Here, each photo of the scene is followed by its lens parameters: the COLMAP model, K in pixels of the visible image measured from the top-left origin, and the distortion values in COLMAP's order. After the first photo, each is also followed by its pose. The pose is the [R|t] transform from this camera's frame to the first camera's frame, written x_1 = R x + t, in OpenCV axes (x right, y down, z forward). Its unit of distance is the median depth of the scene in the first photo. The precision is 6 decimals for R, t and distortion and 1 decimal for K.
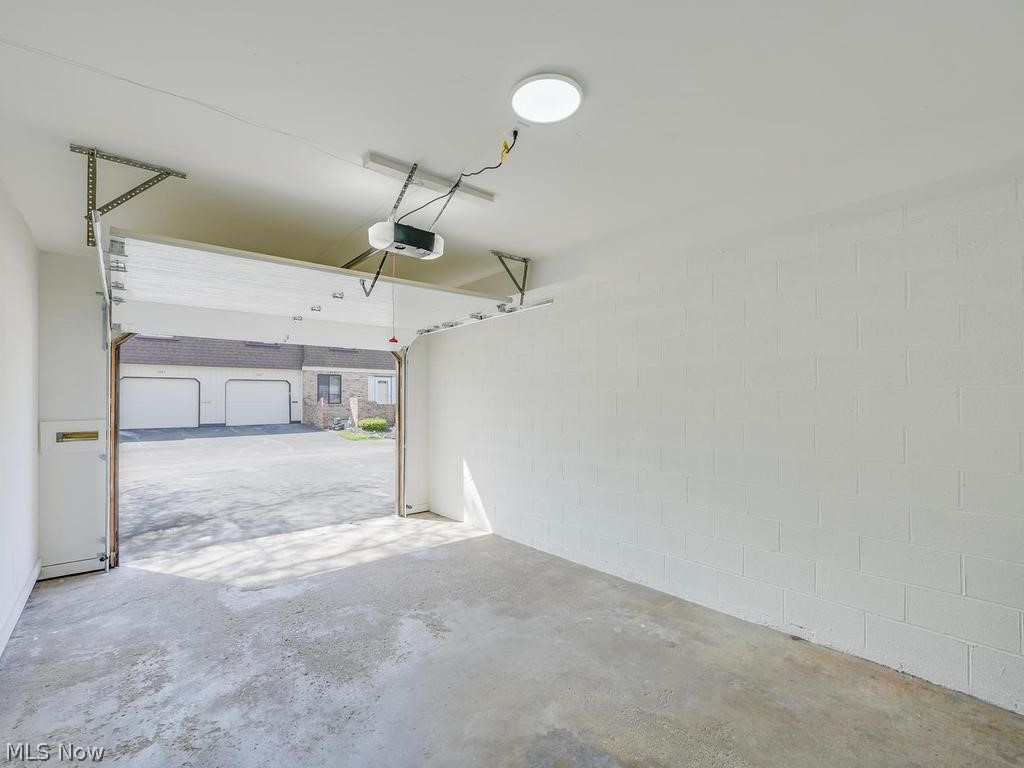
lens RADIAL K [[502.8, 0, 519.7], [0, 502.8, 389.1], [0, 0, 1]] dist [-0.001698, -0.000341]
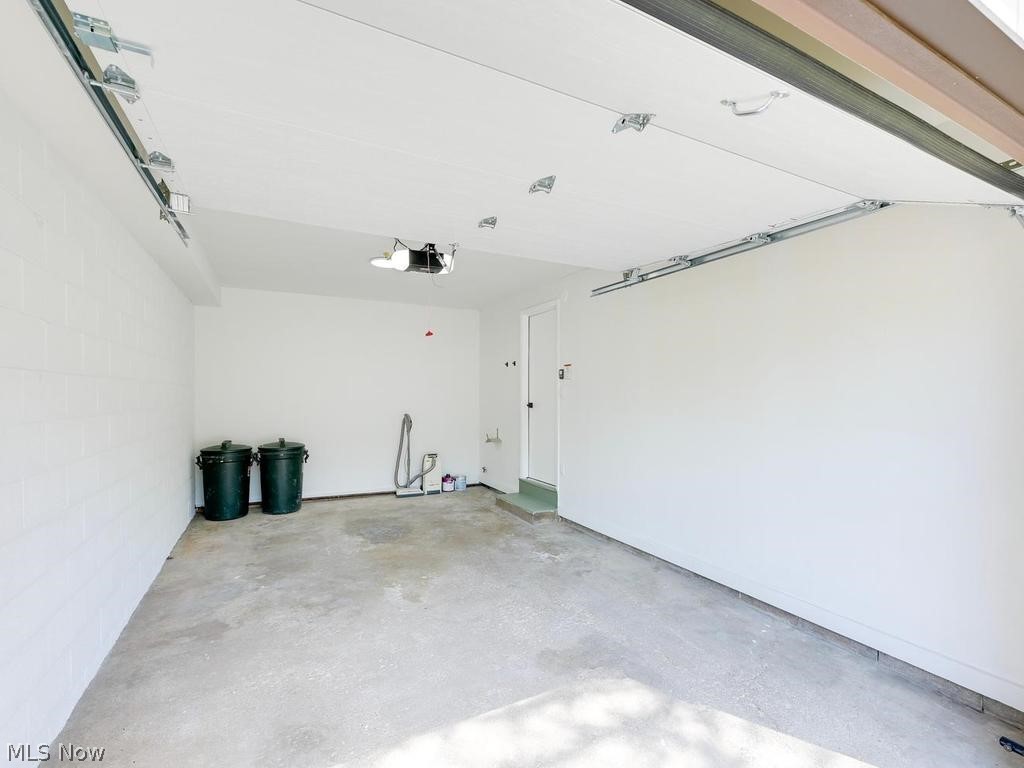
lens RADIAL K [[502.8, 0, 519.7], [0, 502.8, 389.1], [0, 0, 1]] dist [-0.001698, -0.000341]
pose [[-0.976065, 0.008601, 0.217308, -0.568584], [0.003274, 0.999686, -0.024862, 0.040711], [-0.217454, -0.023556, -0.975786, 1.690042]]
